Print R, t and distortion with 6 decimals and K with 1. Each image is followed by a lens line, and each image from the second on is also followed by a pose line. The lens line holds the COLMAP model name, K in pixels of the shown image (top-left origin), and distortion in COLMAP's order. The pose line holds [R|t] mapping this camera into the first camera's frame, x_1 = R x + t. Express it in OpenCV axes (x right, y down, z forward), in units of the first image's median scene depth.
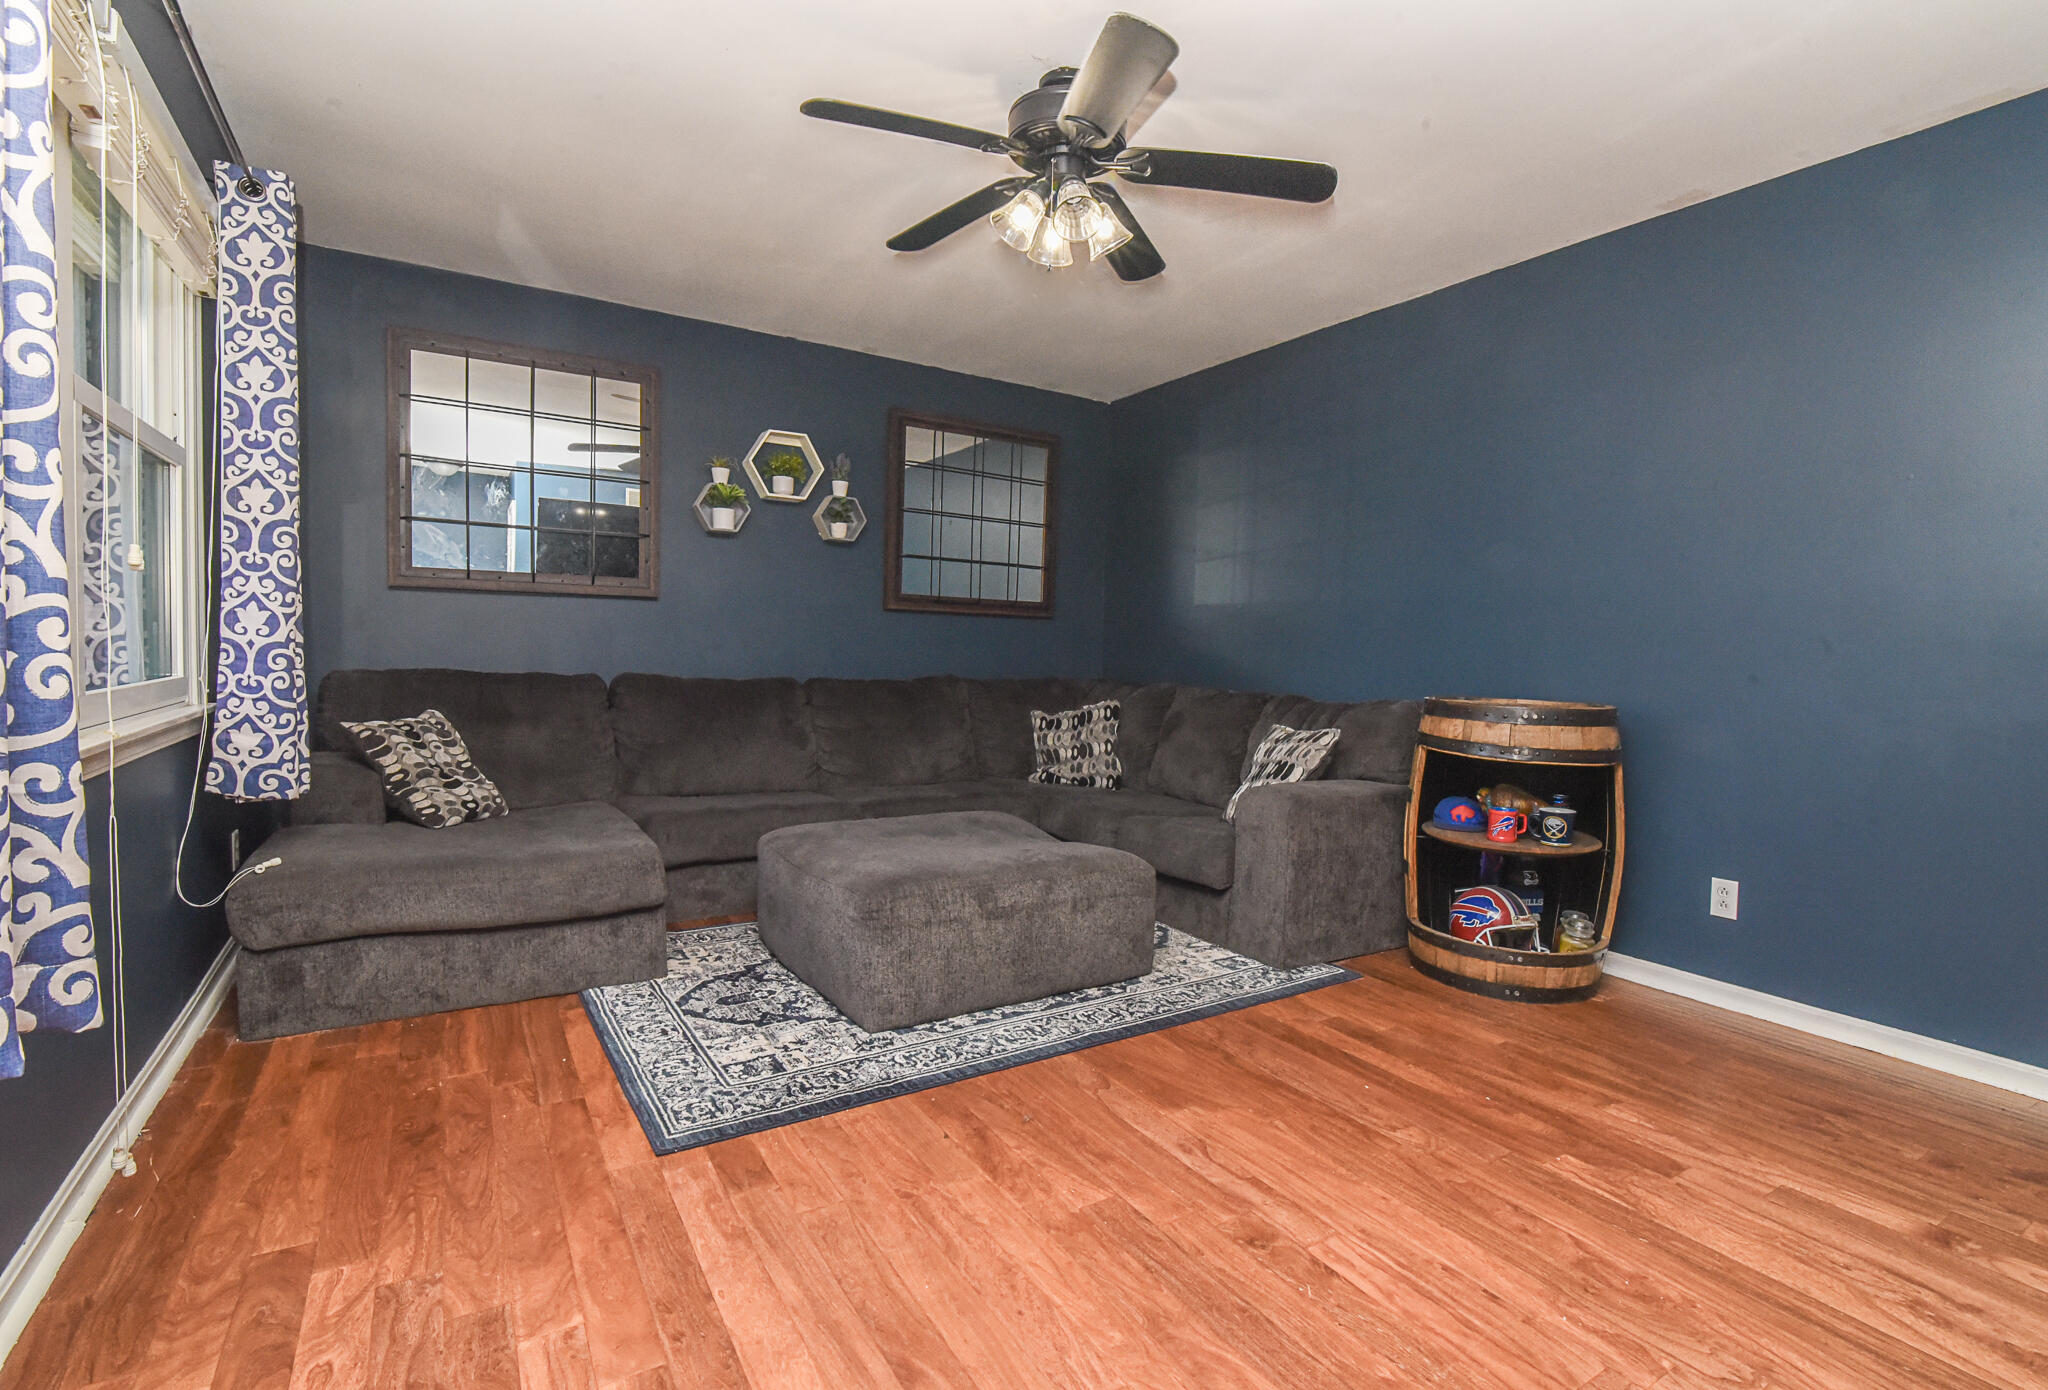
lens RADIAL K [[950.0, 0, 1036.4], [0, 950.0, 698.7], [0, 0, 1]] dist [-0.015635, -0.000917]
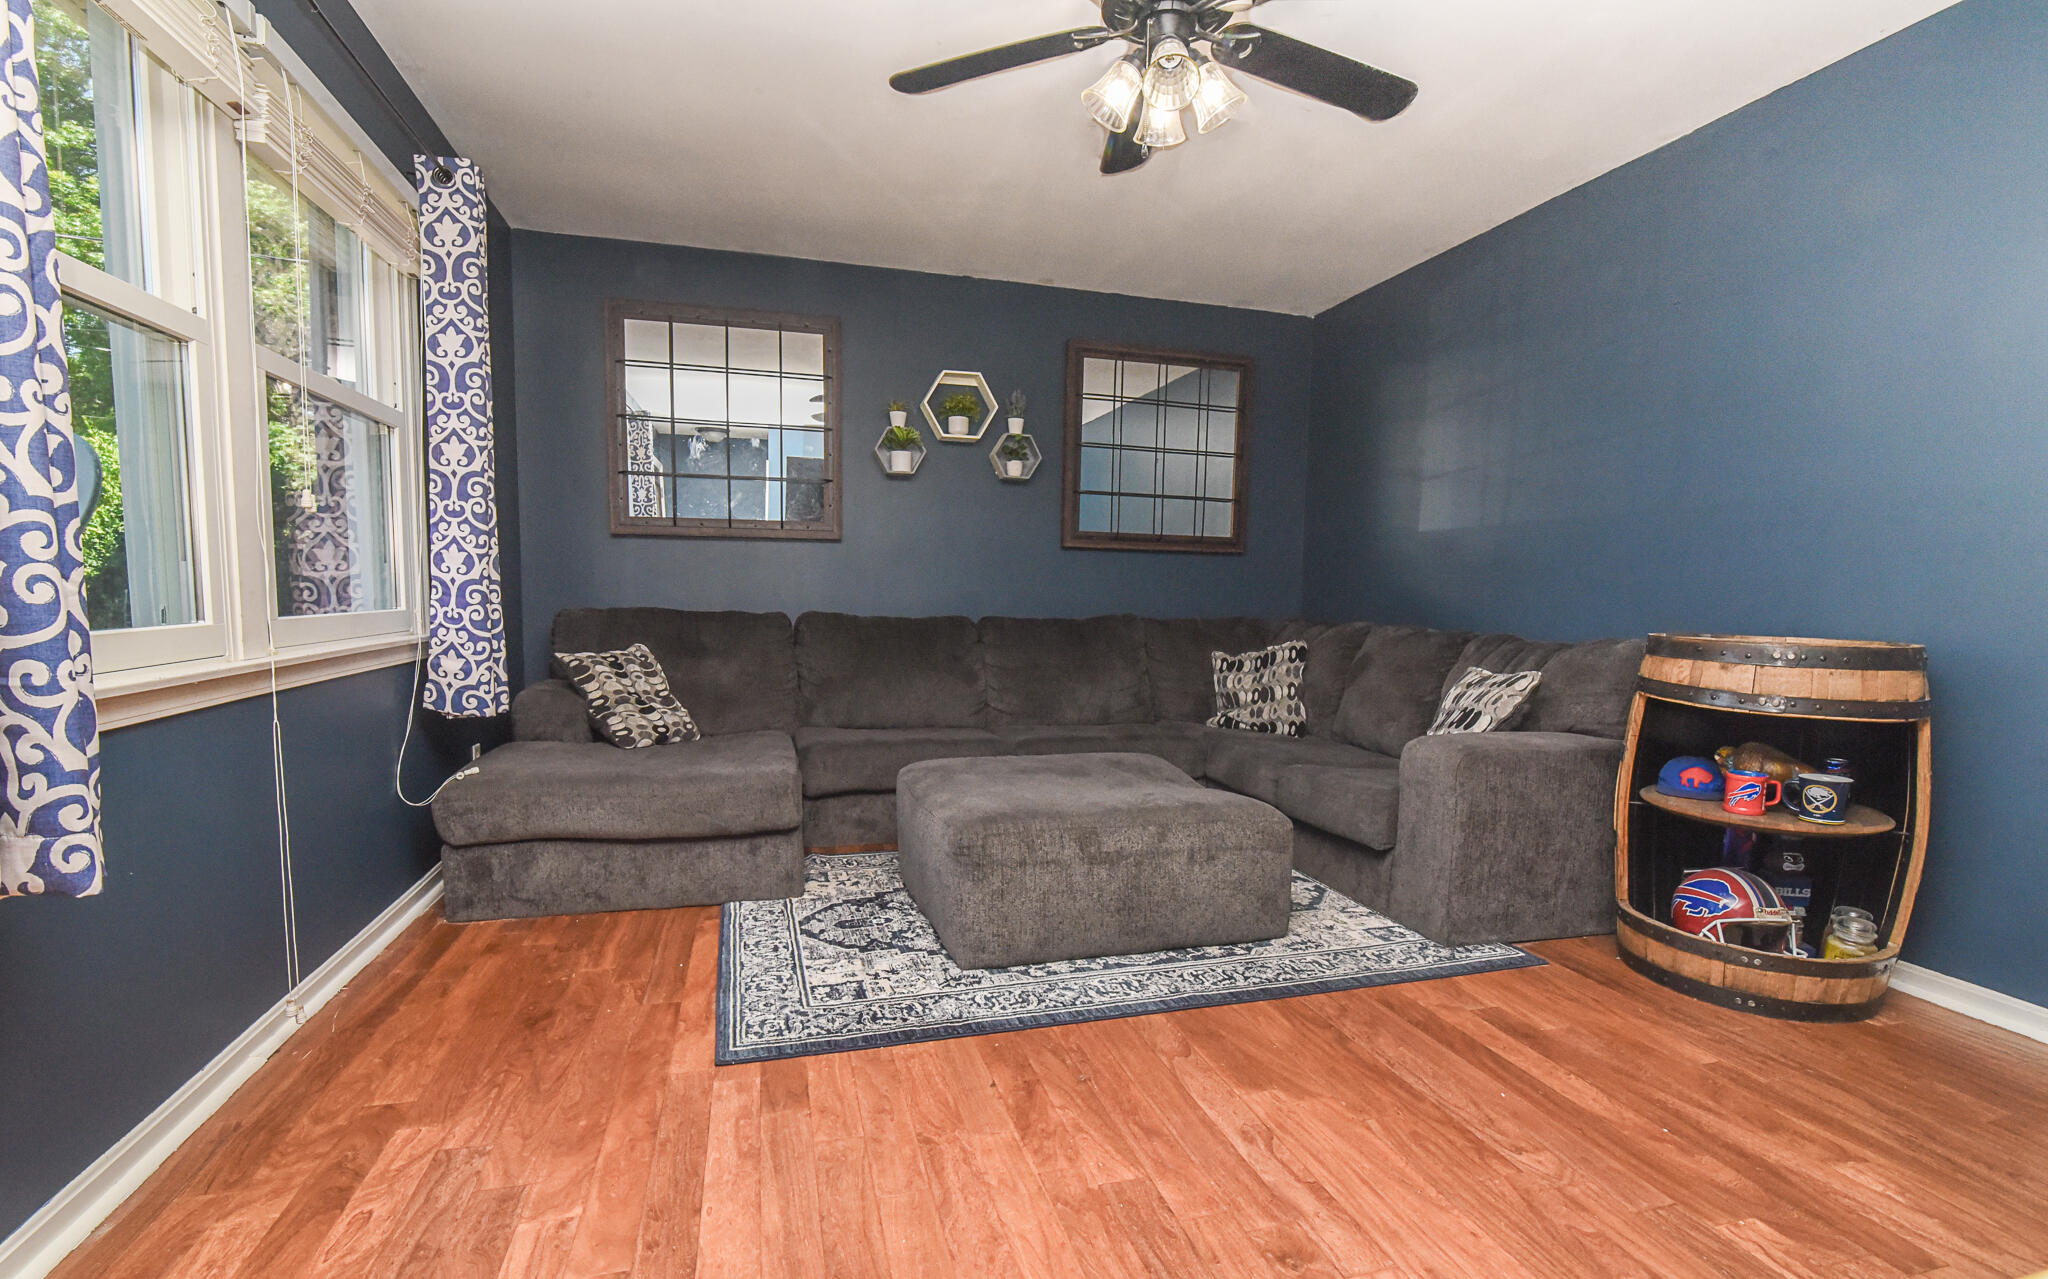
lens RADIAL K [[934.2, 0, 1020.9], [0, 934.2, 687.1], [0, 0, 1]] dist [-0.017755, 0.000659]
pose [[0.958592, 0.018547, -0.284177, 0.147068], [-0.006370, 0.999024, 0.043715, 0.016417], [0.284711, -0.040094, 0.957775, 0.097858]]
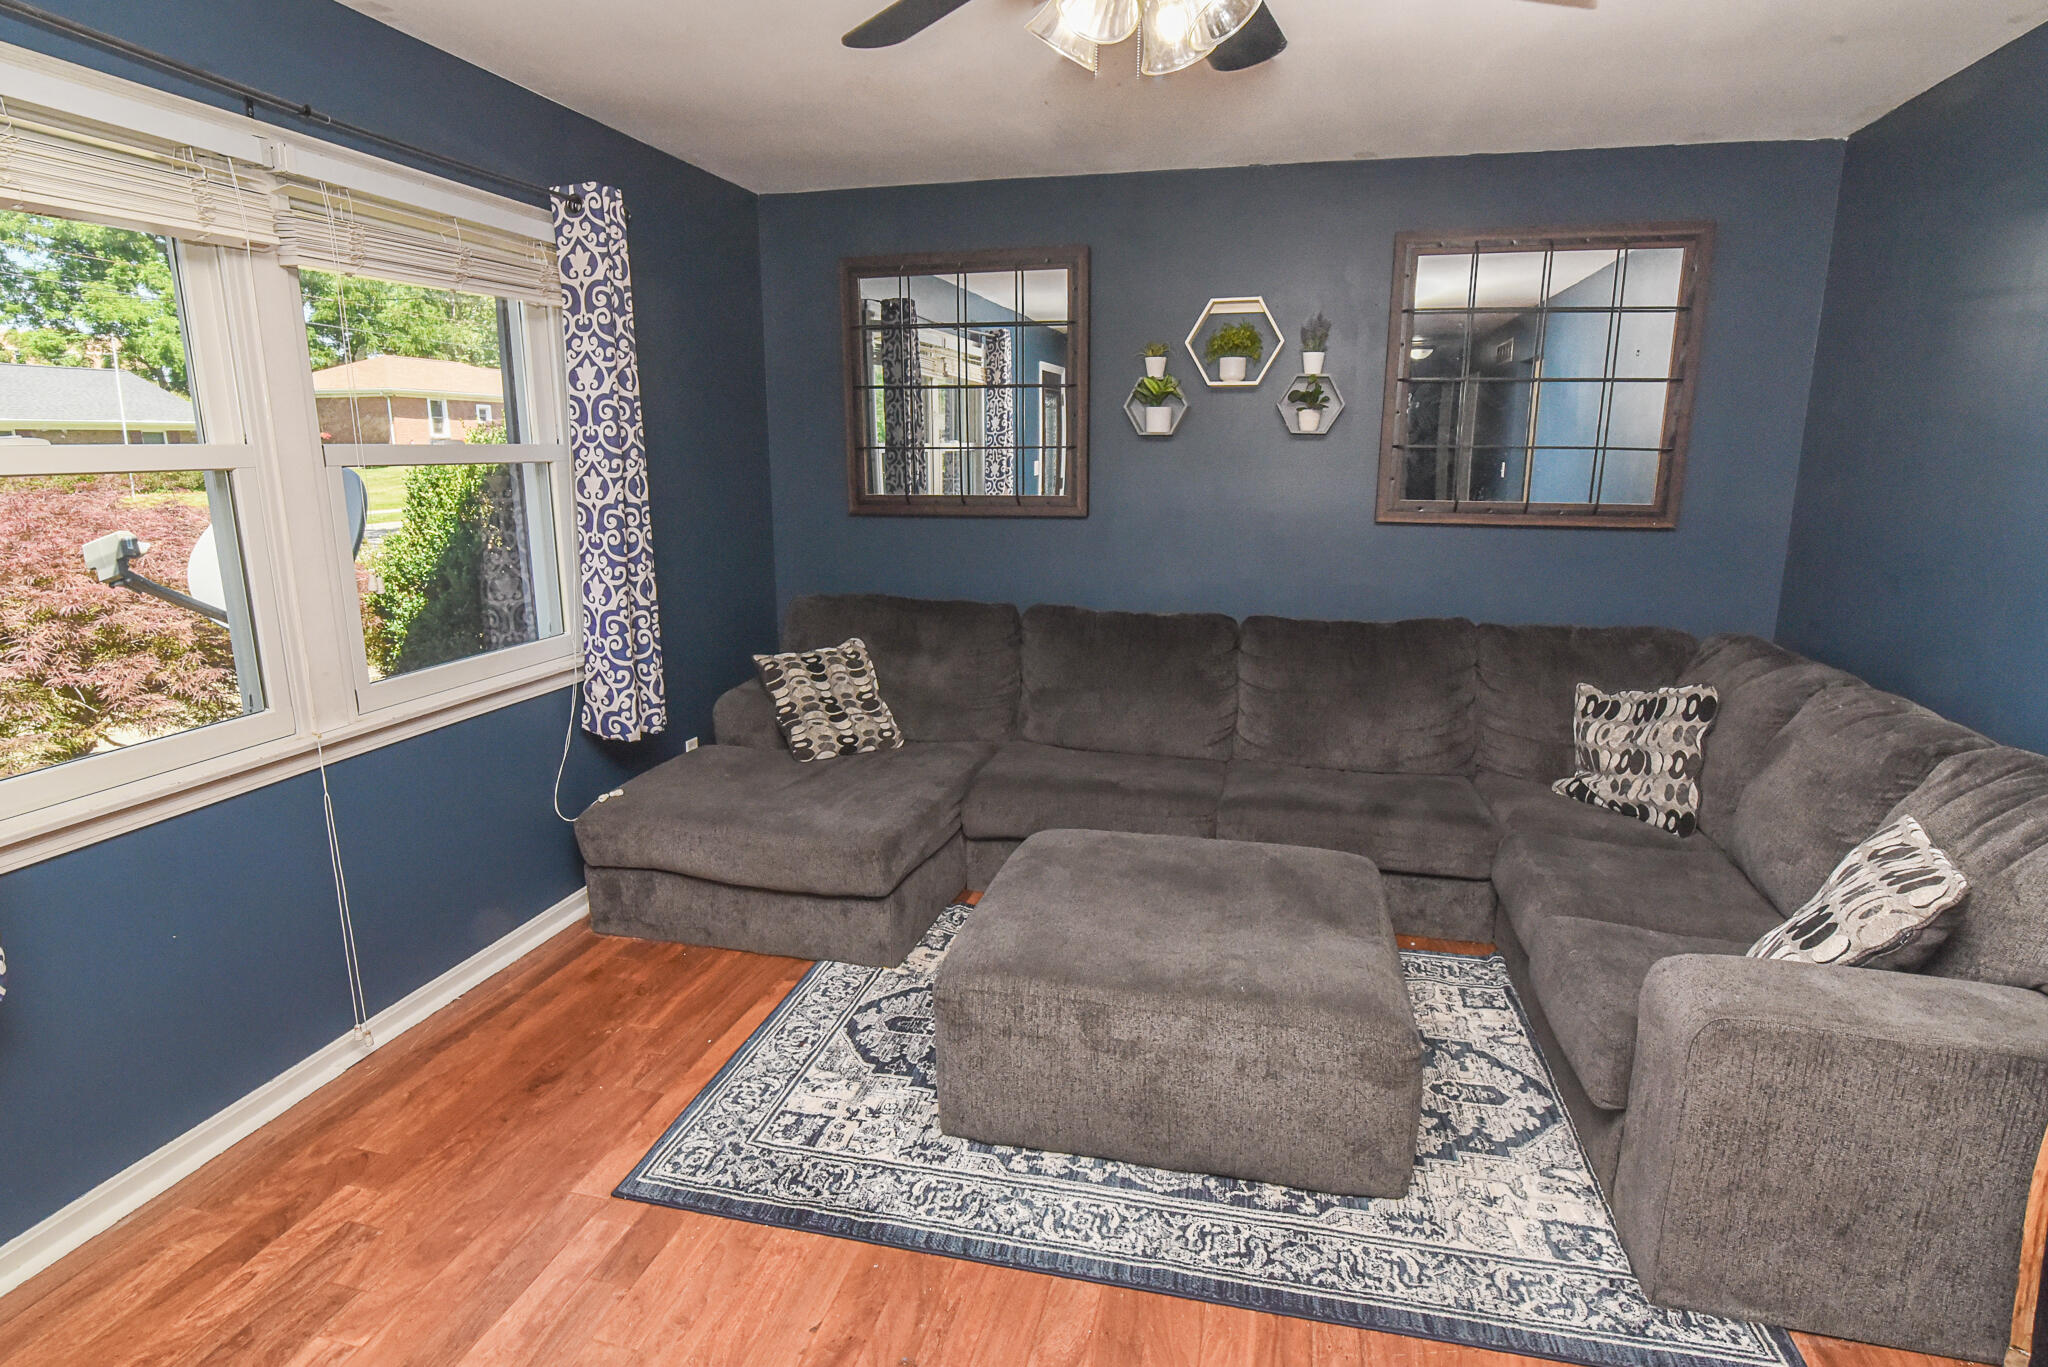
lens RADIAL K [[1055.0, 0, 1022.1], [0, 1055.0, 685.7], [0, 0, 1]] dist [-0.017622, -0.000664]
pose [[0.695252, 0.128544, -0.707178, 0.457504], [-0.020482, 0.987022, 0.159274, -0.176528], [0.718474, -0.096251, 0.688862, 0.434933]]
